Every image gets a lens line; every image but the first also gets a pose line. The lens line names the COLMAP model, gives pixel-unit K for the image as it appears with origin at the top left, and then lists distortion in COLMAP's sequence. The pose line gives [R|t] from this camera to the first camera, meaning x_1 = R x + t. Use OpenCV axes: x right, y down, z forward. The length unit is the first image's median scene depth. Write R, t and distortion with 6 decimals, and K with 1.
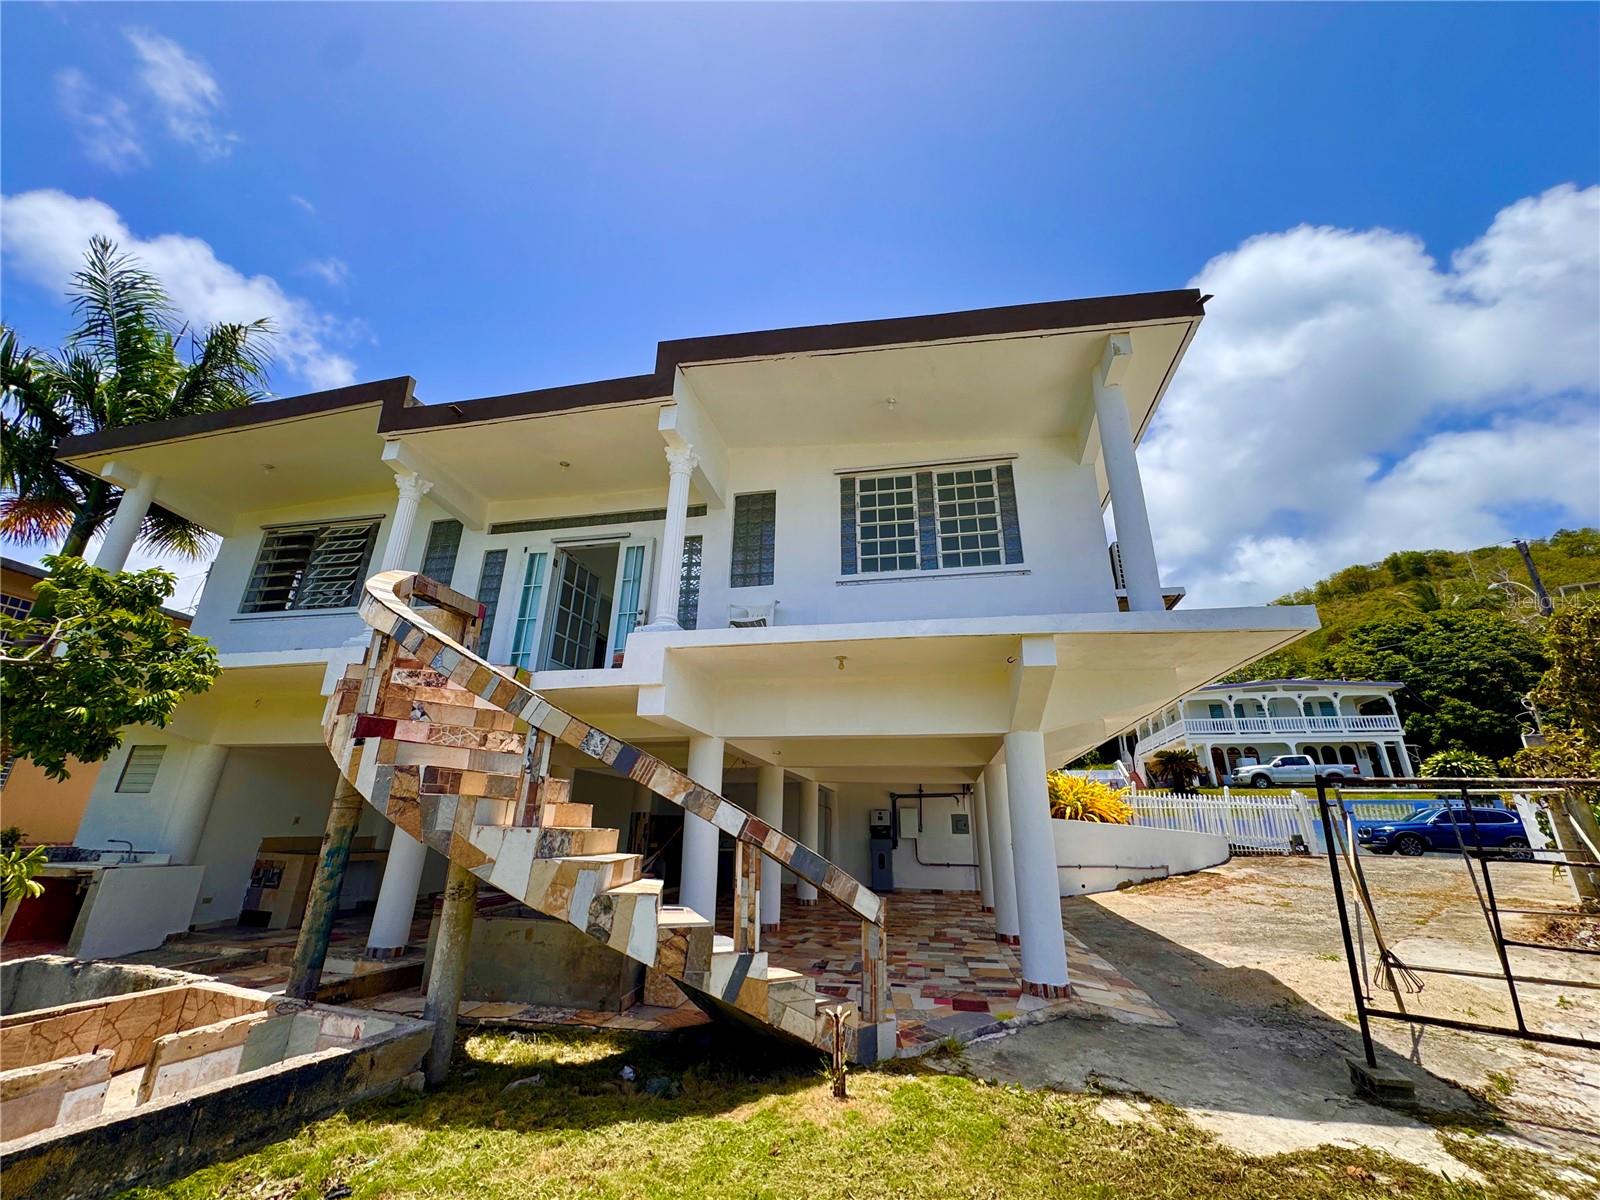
lens RADIAL K [[636.3, 0, 802.4], [0, 636.3, 598.7], [0, 0, 1]] dist [-0.003163, 0.000662]
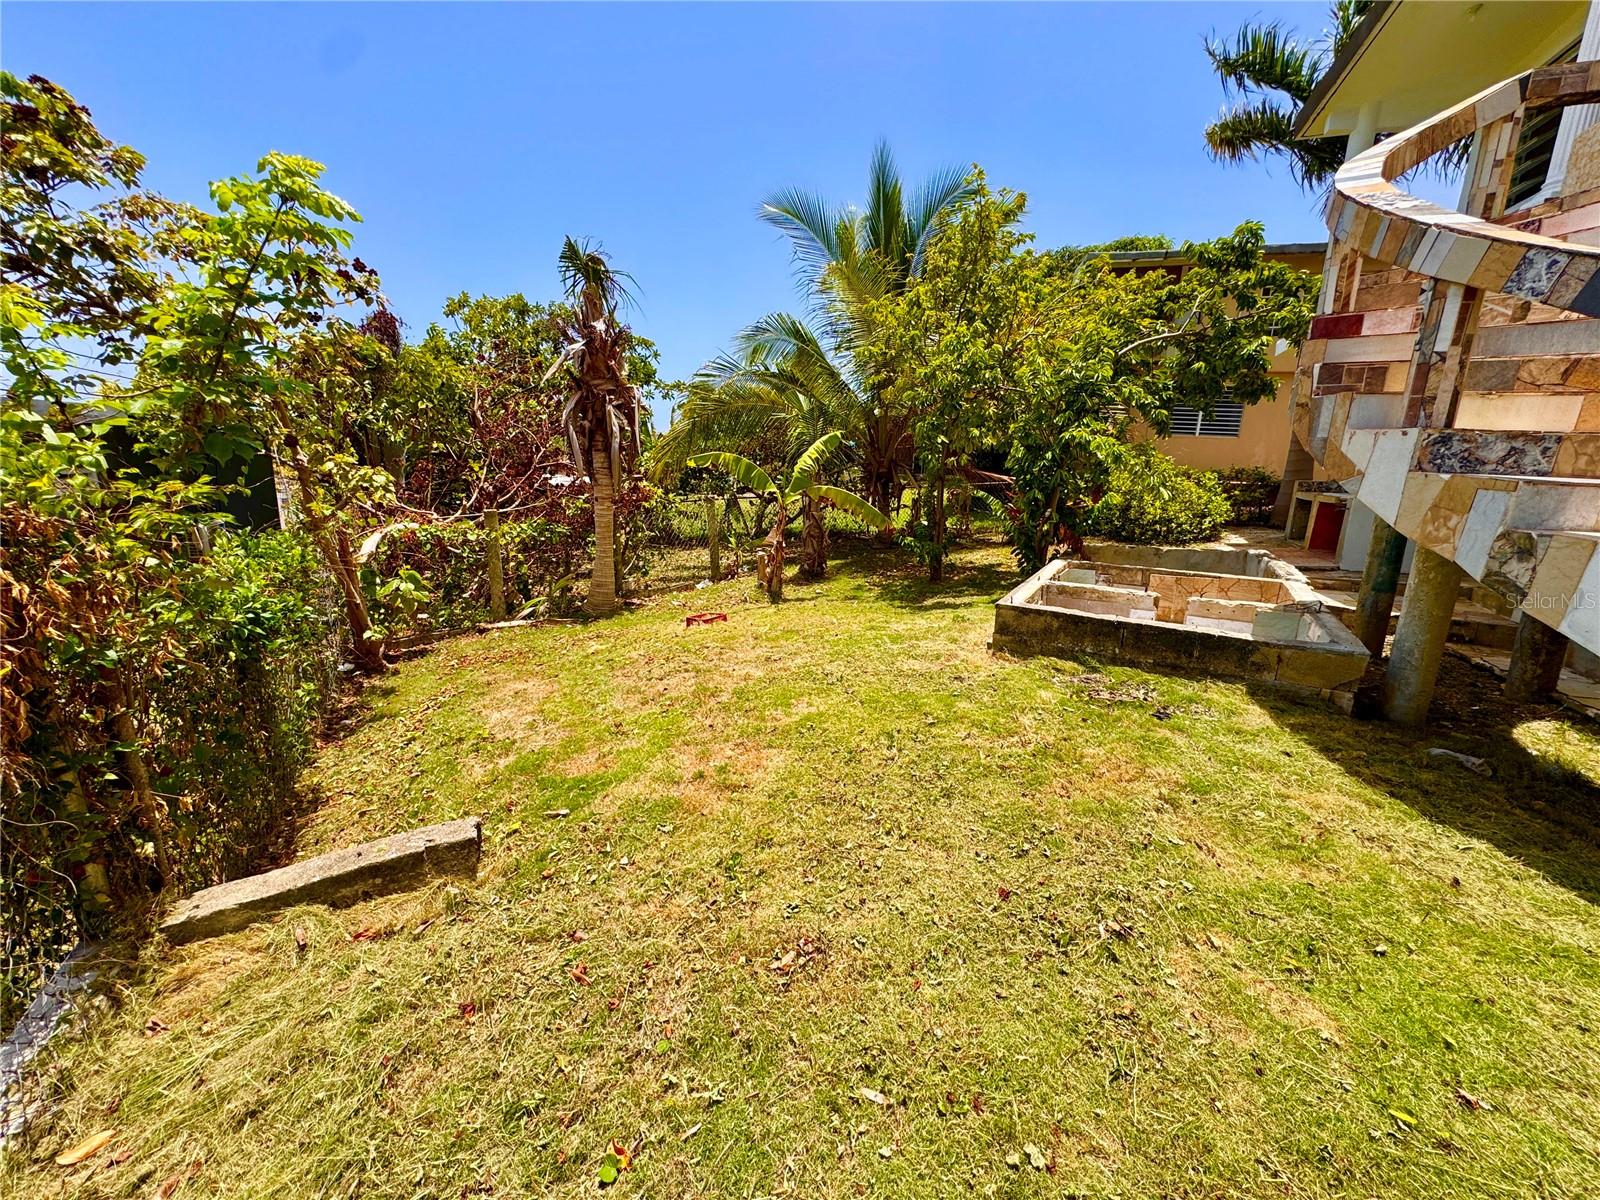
lens RADIAL K [[636.3, 0, 802.1], [0, 636.3, 596.7], [0, 0, 1]] dist [-0.003163, 0.000662]
pose [[-0.154057, 0.196978, -0.968228, 0.386471], [0.306379, 0.941150, 0.142720, 0.234139], [0.939360, -0.274658, -0.205341, 0.475965]]
